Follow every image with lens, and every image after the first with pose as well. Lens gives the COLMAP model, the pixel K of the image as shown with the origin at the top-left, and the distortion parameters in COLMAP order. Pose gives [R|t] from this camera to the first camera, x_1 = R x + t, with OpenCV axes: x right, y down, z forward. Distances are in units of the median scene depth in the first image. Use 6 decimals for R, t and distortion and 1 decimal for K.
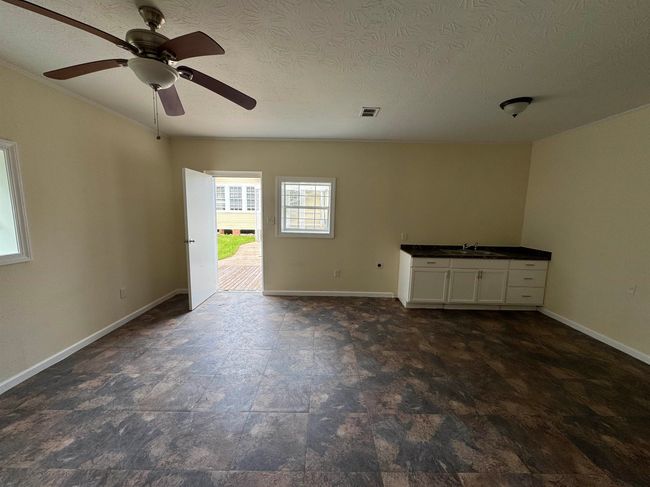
lens RADIAL K [[259.1, 0, 324.3], [0, 259.1, 242.7], [0, 0, 1]] dist [-0.006706, 0.000242]
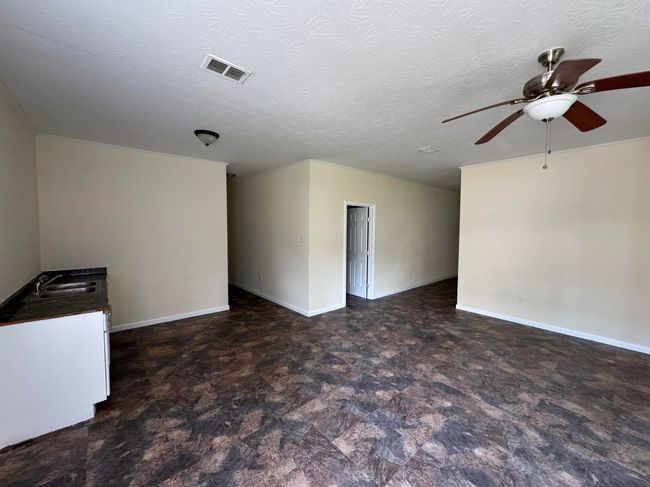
lens RADIAL K [[259.1, 0, 324.3], [0, 259.1, 242.7], [0, 0, 1]] dist [-0.006706, 0.000242]
pose [[-0.652306, -0.065441, 0.755125, -0.499568], [0.074570, 0.985892, 0.149855, -0.188540], [-0.754278, 0.154061, -0.638224, 1.371794]]
